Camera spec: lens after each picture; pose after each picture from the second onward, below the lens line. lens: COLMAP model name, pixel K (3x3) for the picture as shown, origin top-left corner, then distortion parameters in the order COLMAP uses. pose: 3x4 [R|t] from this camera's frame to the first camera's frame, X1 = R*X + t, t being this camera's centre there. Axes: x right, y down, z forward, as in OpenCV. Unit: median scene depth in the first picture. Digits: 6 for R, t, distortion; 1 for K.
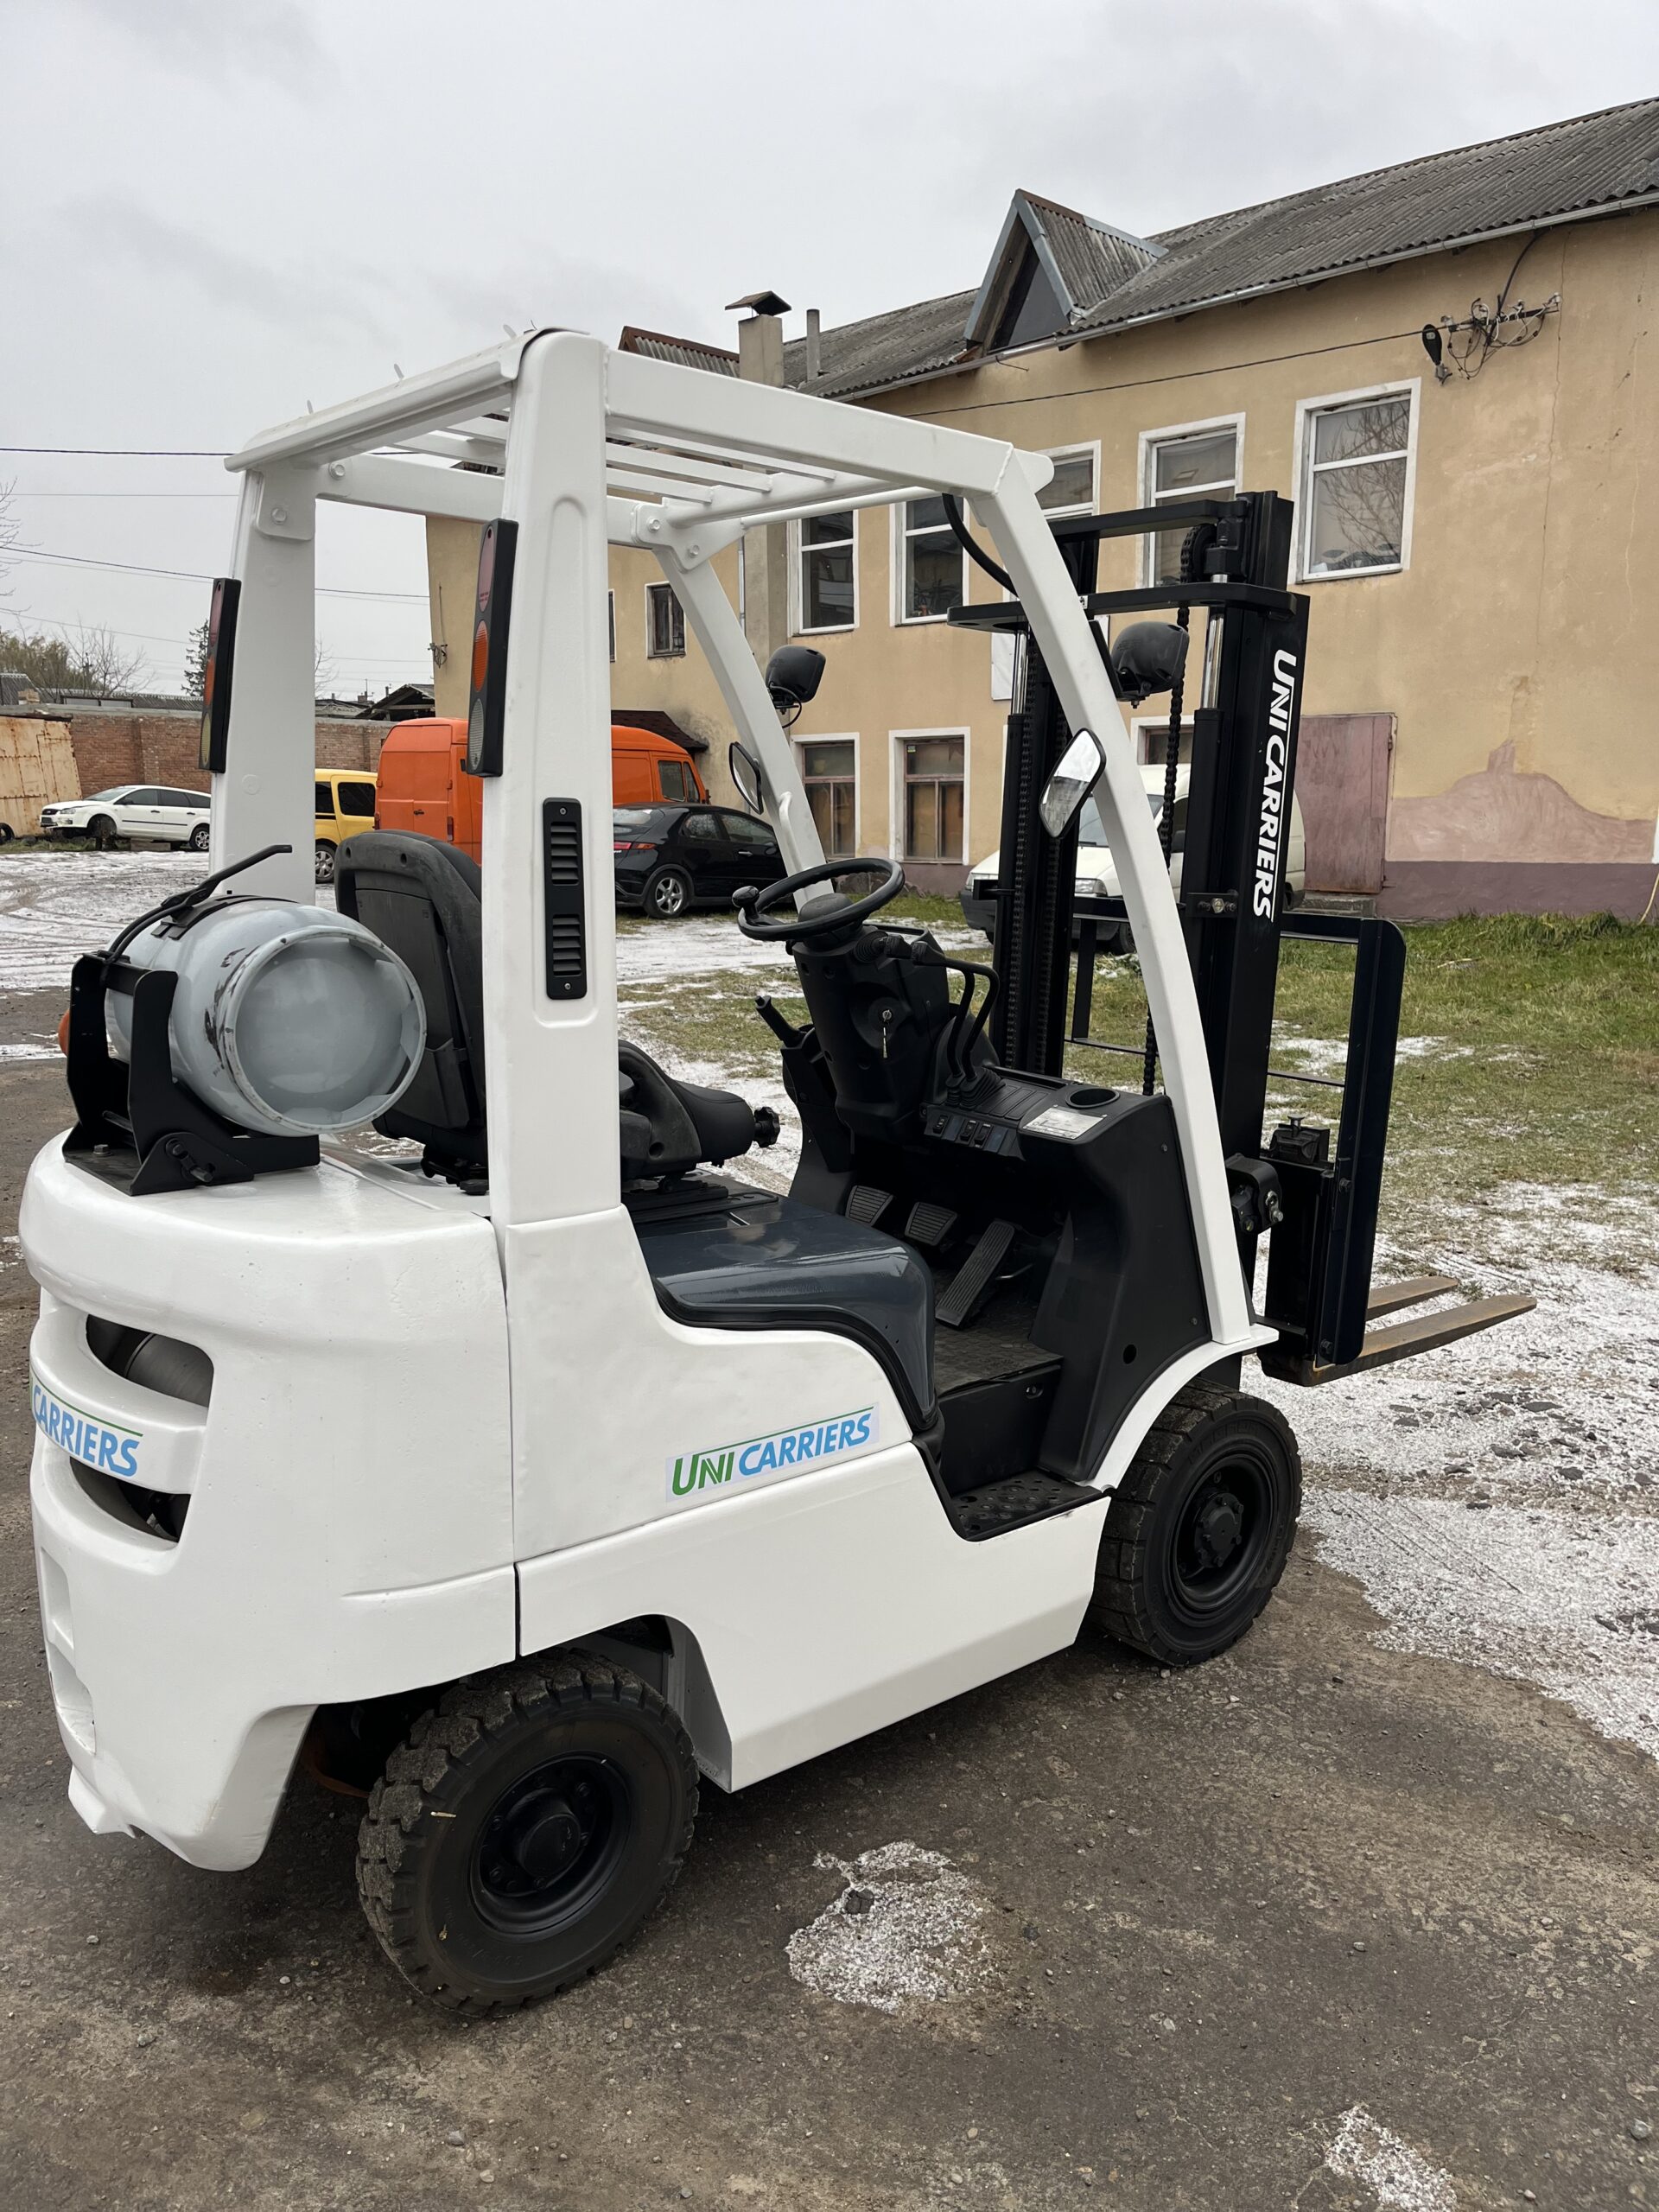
lens RADIAL K [[1680.4, 0, 822.5], [0, 1680.4, 1097.4], [0, 0, 1]] dist [0.060201, -0.092002]
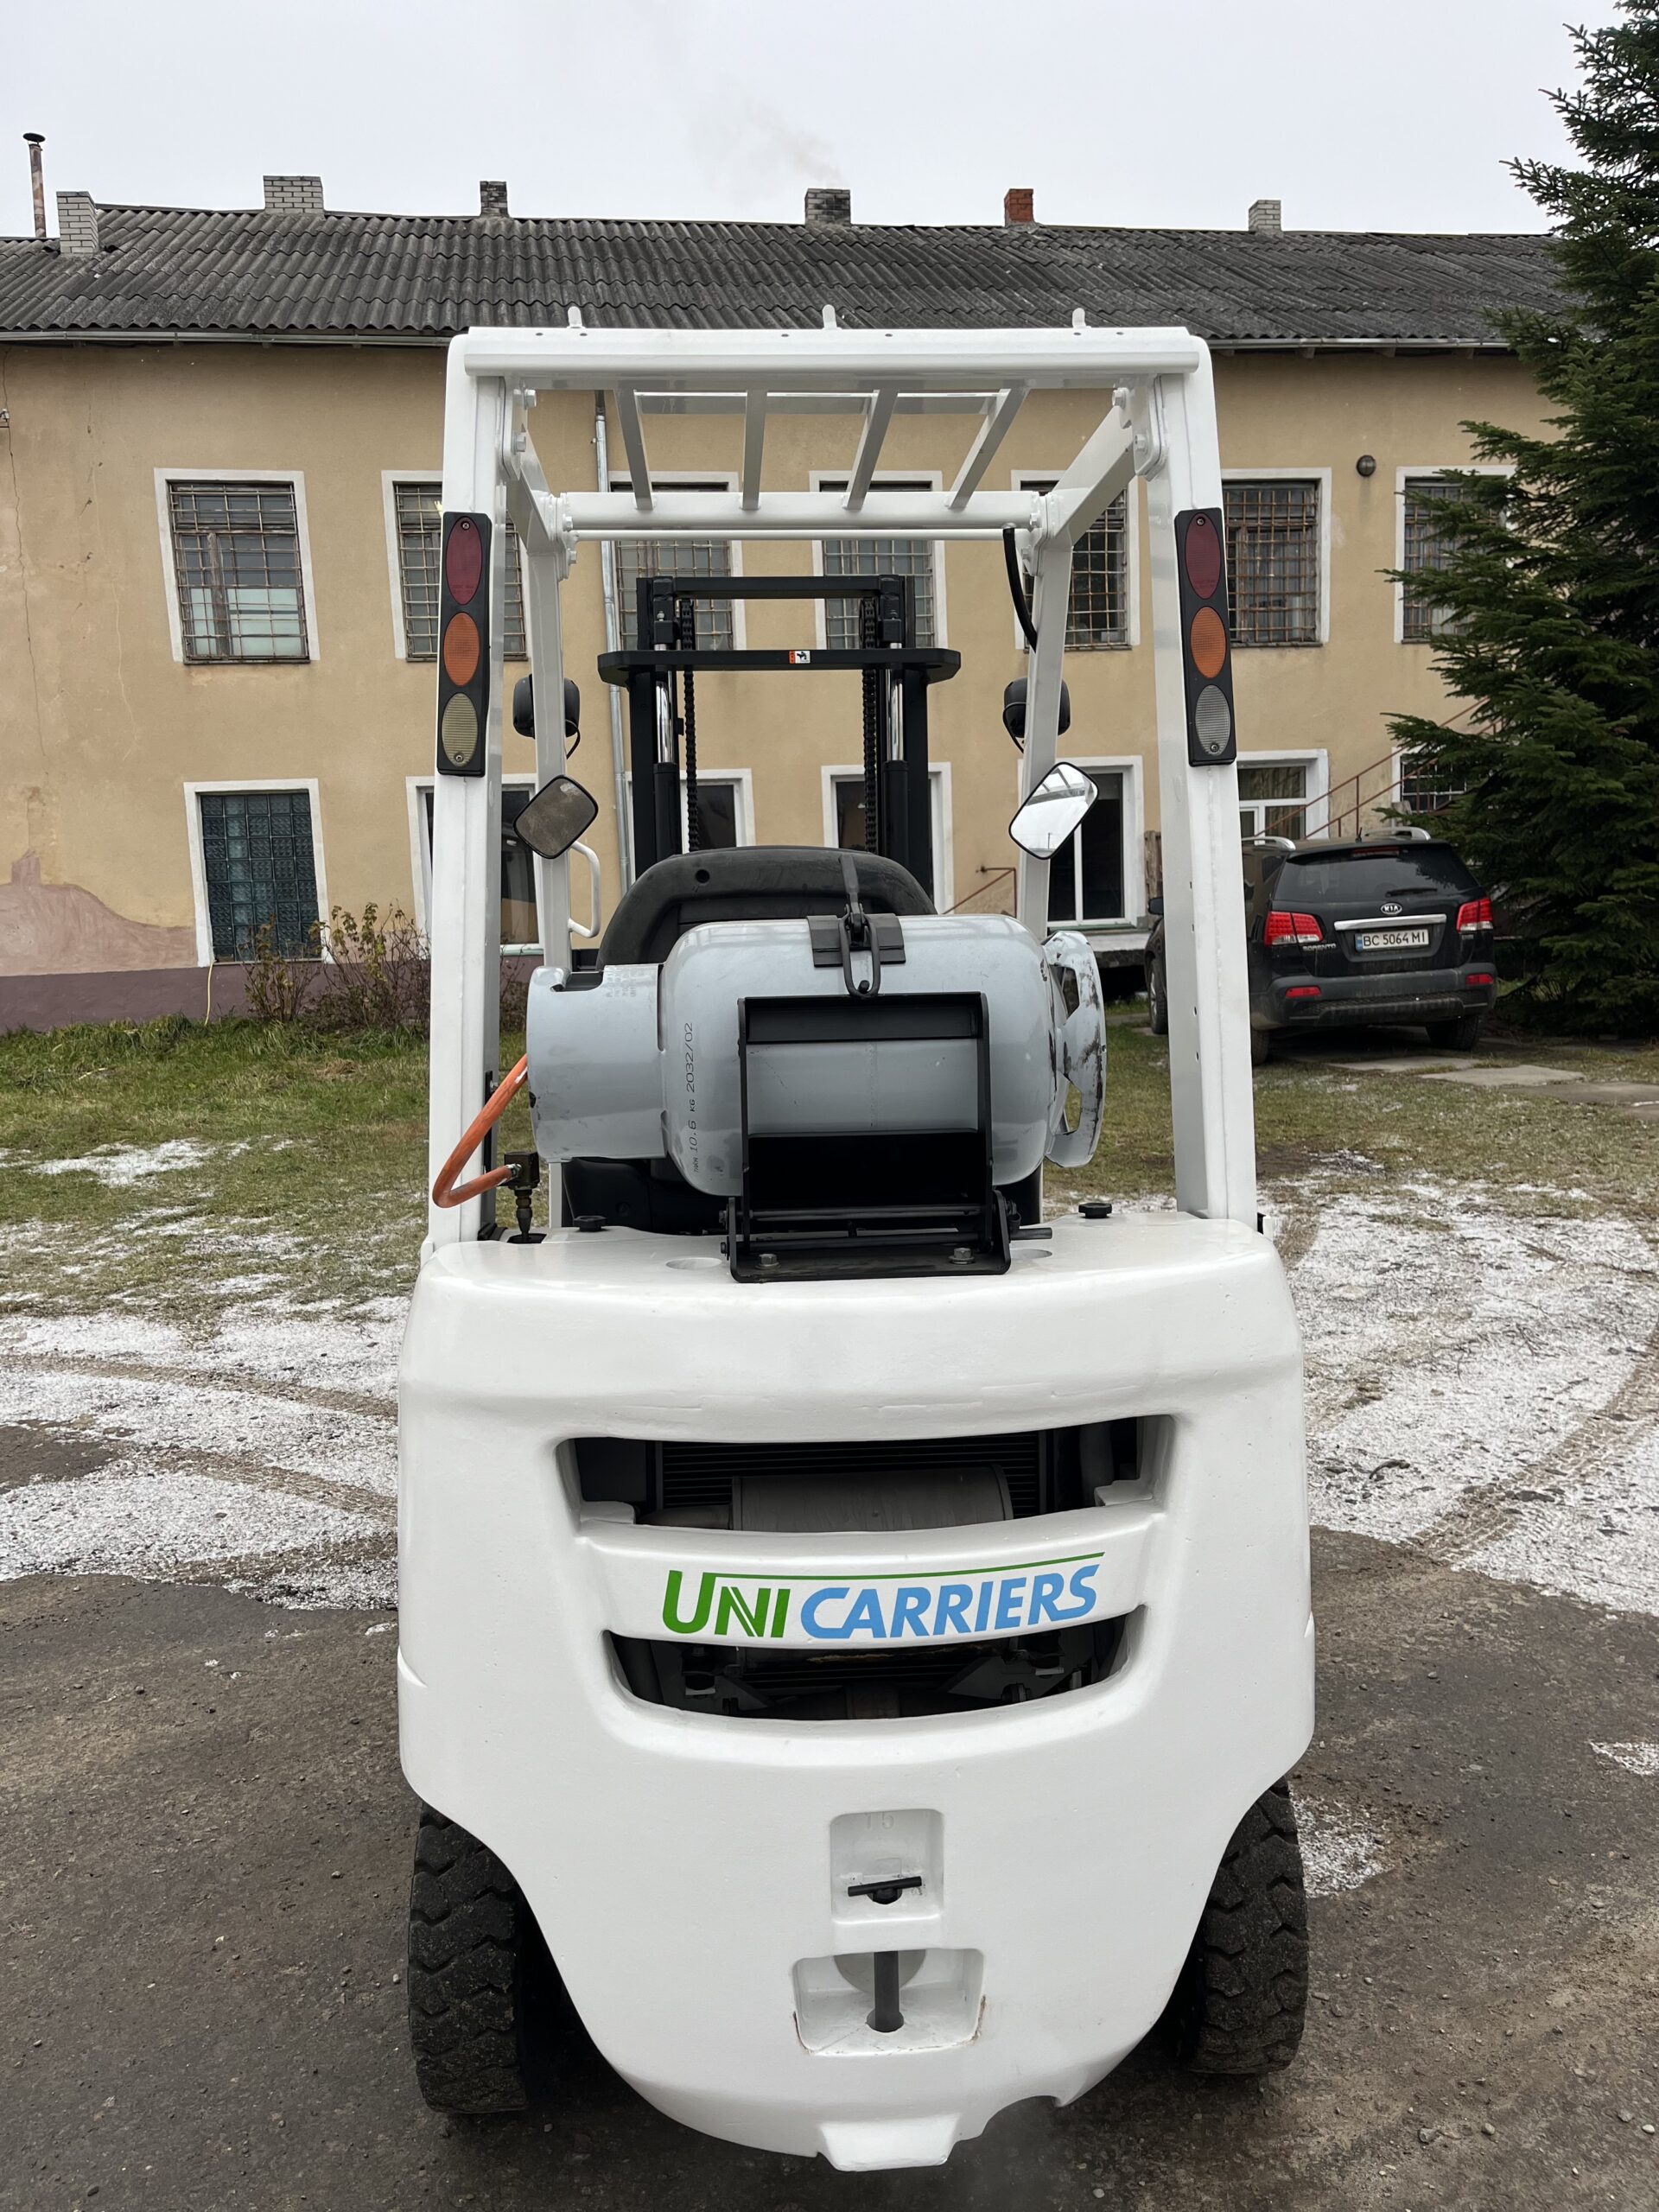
lens RADIAL K [[1680.4, 0, 827.4], [0, 1680.4, 1106.3], [0, 0, 1]] dist [0.060201, -0.092002]
pose [[0.591896, -0.118402, 0.797270, -0.123663], [0.171408, 0.985016, 0.019029, -0.005528], [-0.787577, 0.125395, 0.603323, 0.066493]]
